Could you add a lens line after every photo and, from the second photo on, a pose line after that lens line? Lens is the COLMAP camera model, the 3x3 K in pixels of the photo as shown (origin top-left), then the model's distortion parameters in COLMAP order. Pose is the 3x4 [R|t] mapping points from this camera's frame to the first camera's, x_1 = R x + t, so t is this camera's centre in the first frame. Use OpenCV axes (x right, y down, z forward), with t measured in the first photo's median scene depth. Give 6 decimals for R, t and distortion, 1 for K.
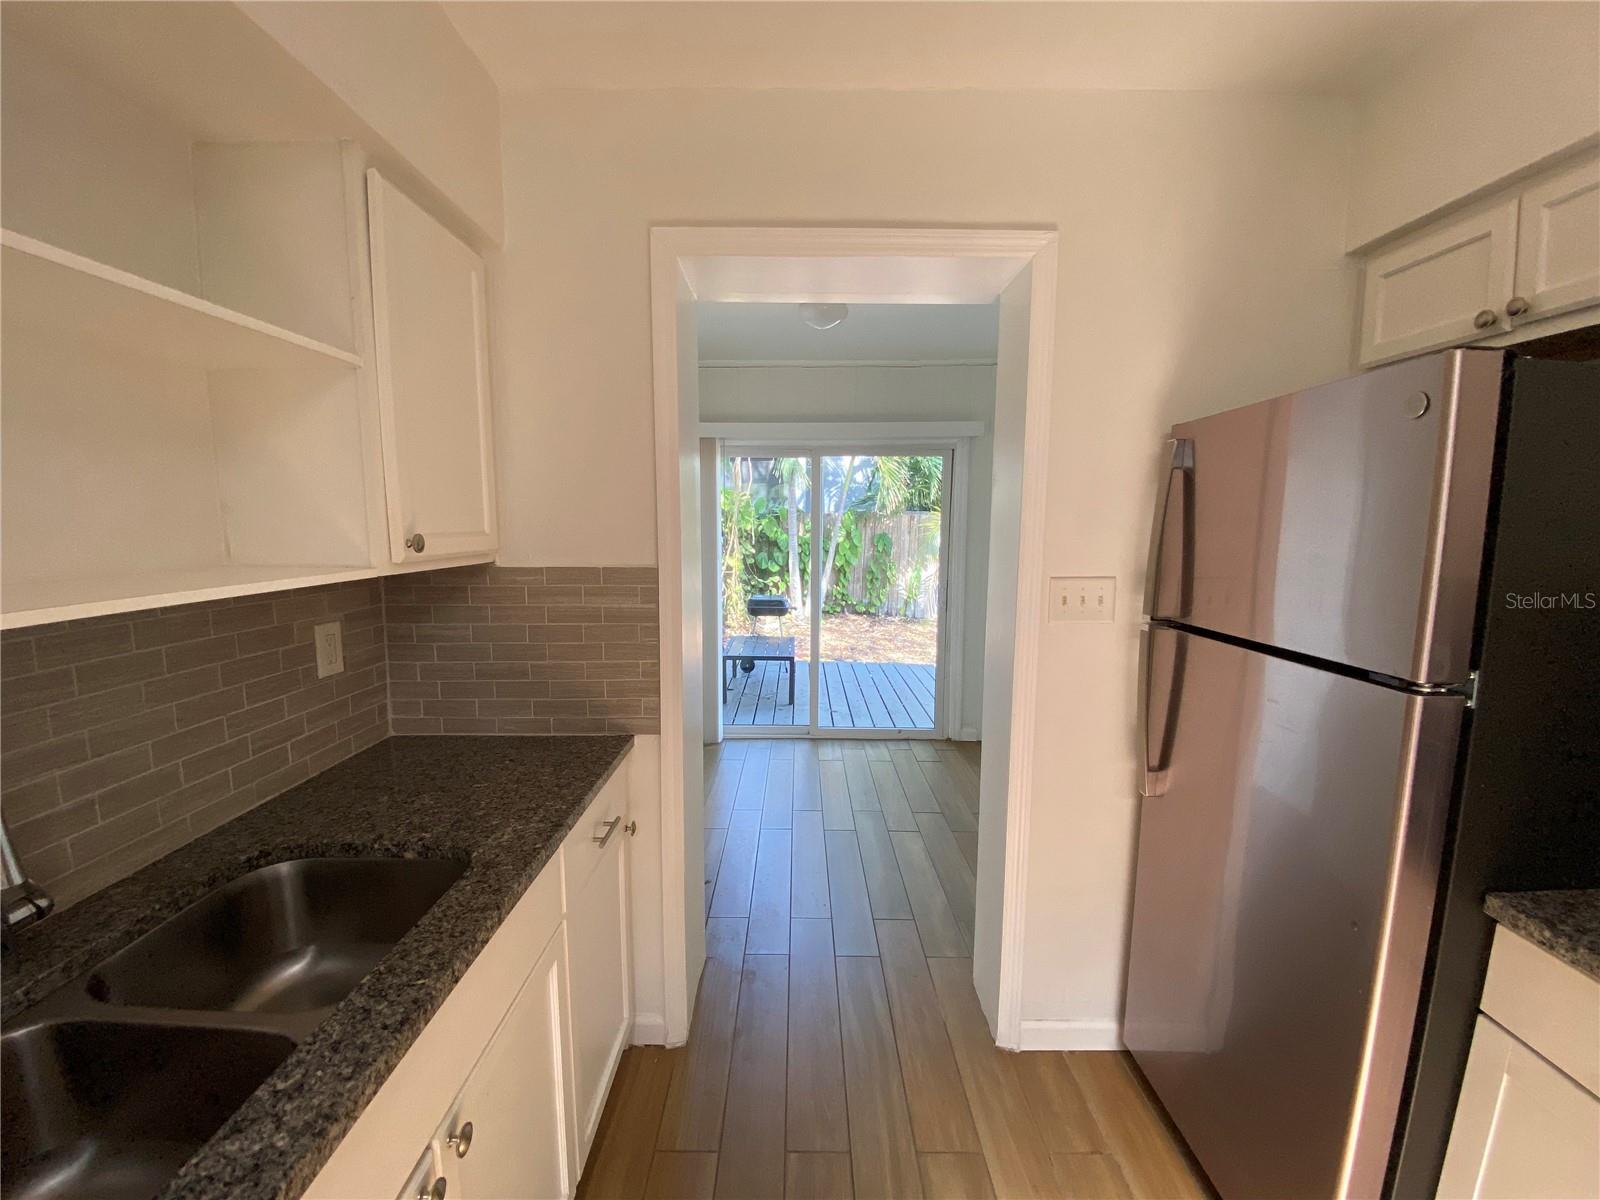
lens RADIAL K [[642.6, 0, 799.0], [0, 642.6, 608.1], [0, 0, 1]] dist [0.012107, -0.006943]
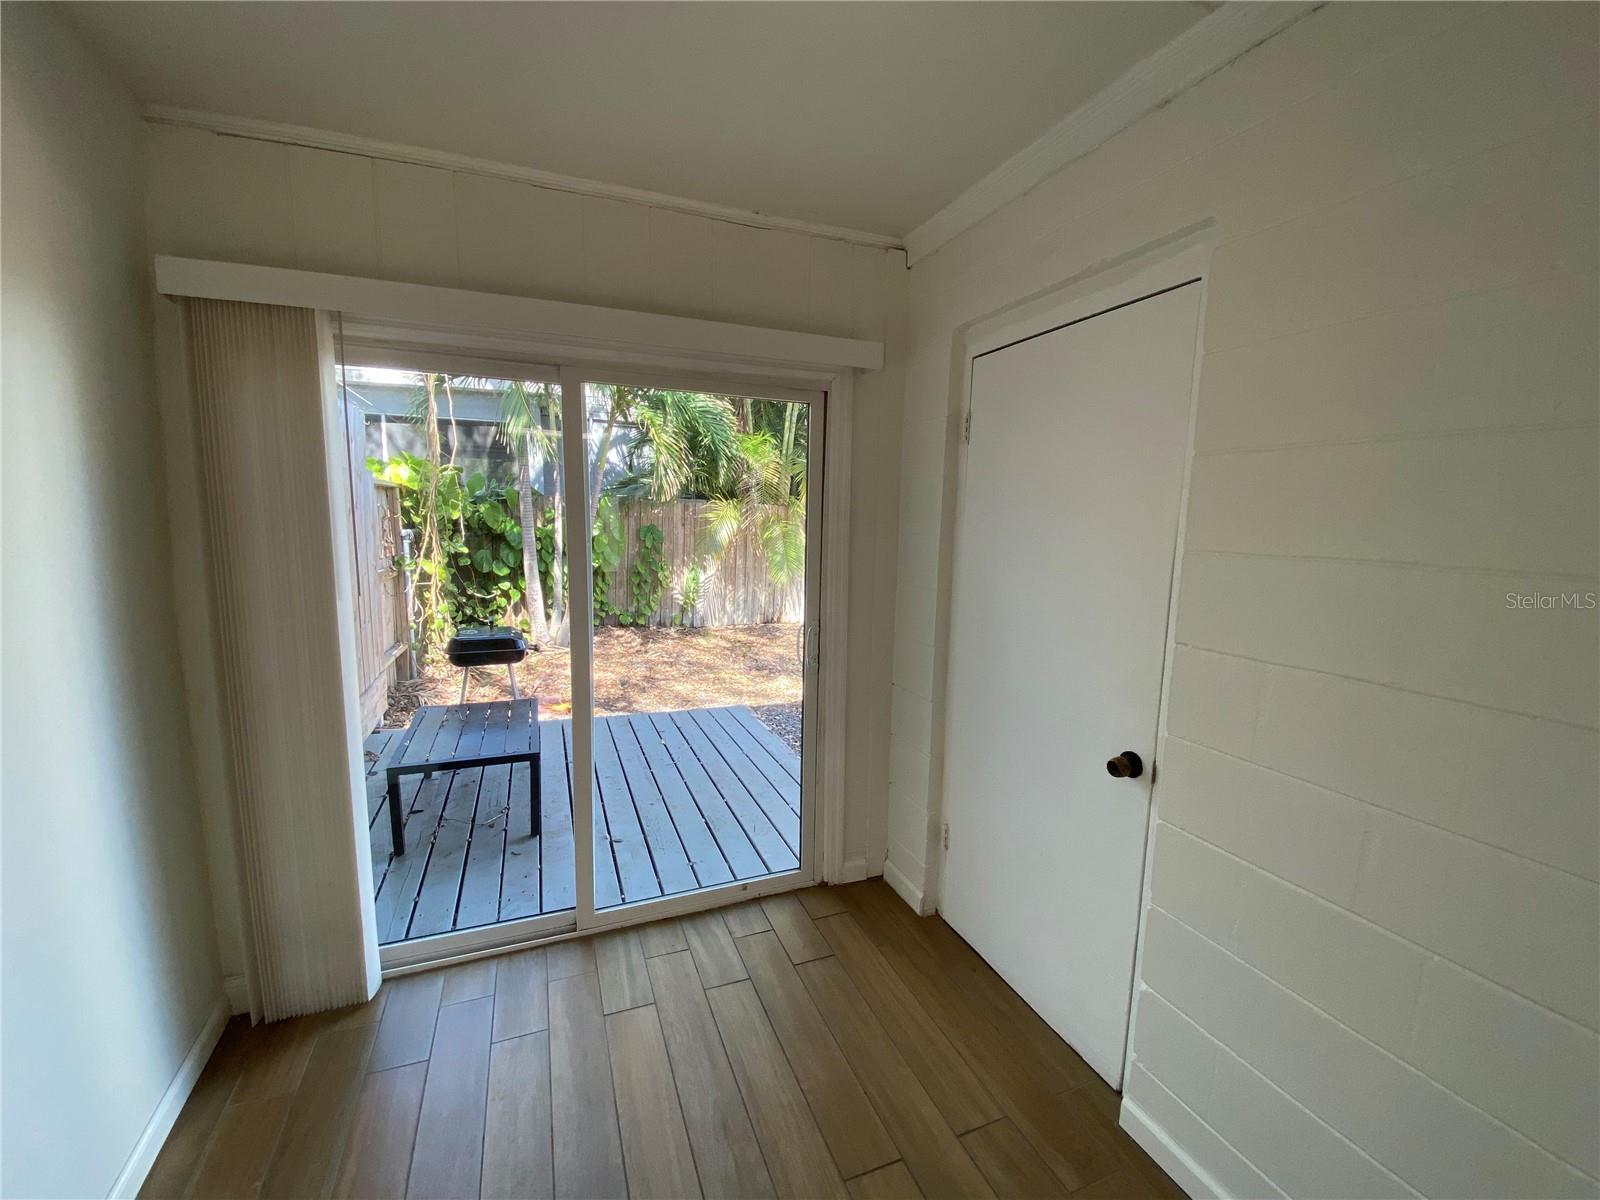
lens RADIAL K [[642.6, 0, 813.4], [0, 642.6, 617.1], [0, 0, 1]] dist [0.012107, -0.006943]
pose [[0.920552, -0.044654, 0.388059, 0.000739], [0.032189, 0.998738, 0.038564, -0.029944], [-0.389291, -0.023009, 0.920828, 0.204227]]
